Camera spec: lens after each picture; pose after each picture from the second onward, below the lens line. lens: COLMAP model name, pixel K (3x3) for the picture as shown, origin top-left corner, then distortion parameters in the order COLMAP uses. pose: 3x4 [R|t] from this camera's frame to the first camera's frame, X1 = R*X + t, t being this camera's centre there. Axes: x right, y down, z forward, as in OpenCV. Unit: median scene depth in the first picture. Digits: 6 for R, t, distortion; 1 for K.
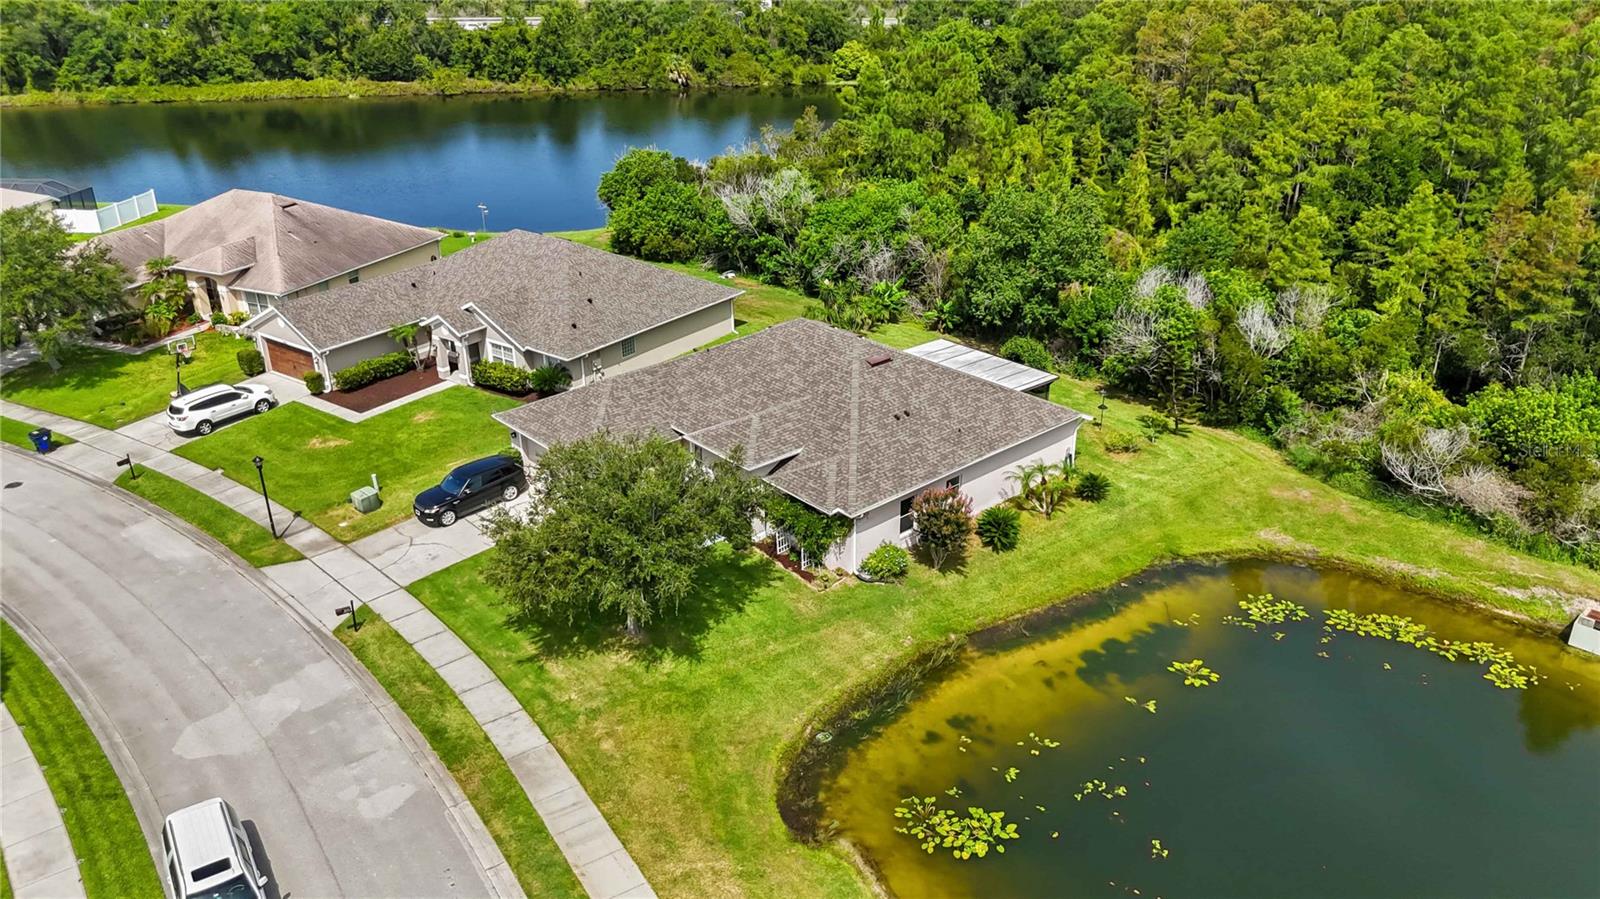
lens RADIAL K [[1186.8, 0, 803.6], [0, 1186.8, 444.5], [0, 0, 1]] dist [0.069596, -0.086514]
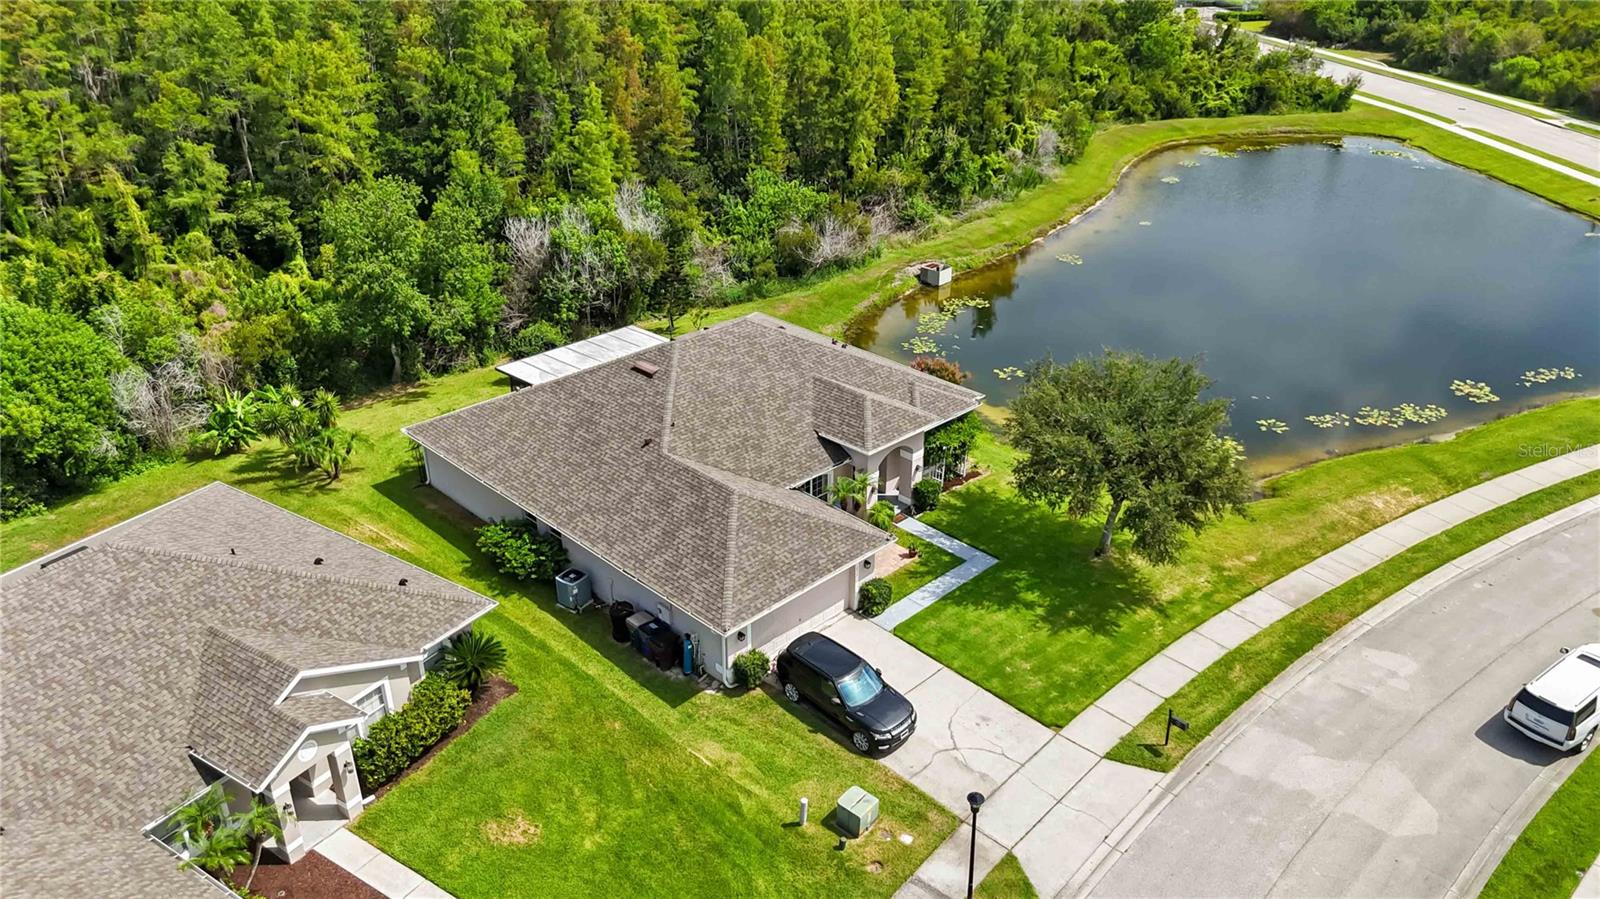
lens RADIAL K [[1186.8, 0, 803.6], [0, 1186.8, 444.5], [0, 0, 1]] dist [0.069596, -0.086514]
pose [[-0.051809, -0.443997, 0.894529, -0.997284], [0.415369, 0.804996, 0.423615, -0.459511], [-0.908176, 0.393507, 0.142716, 1.017034]]
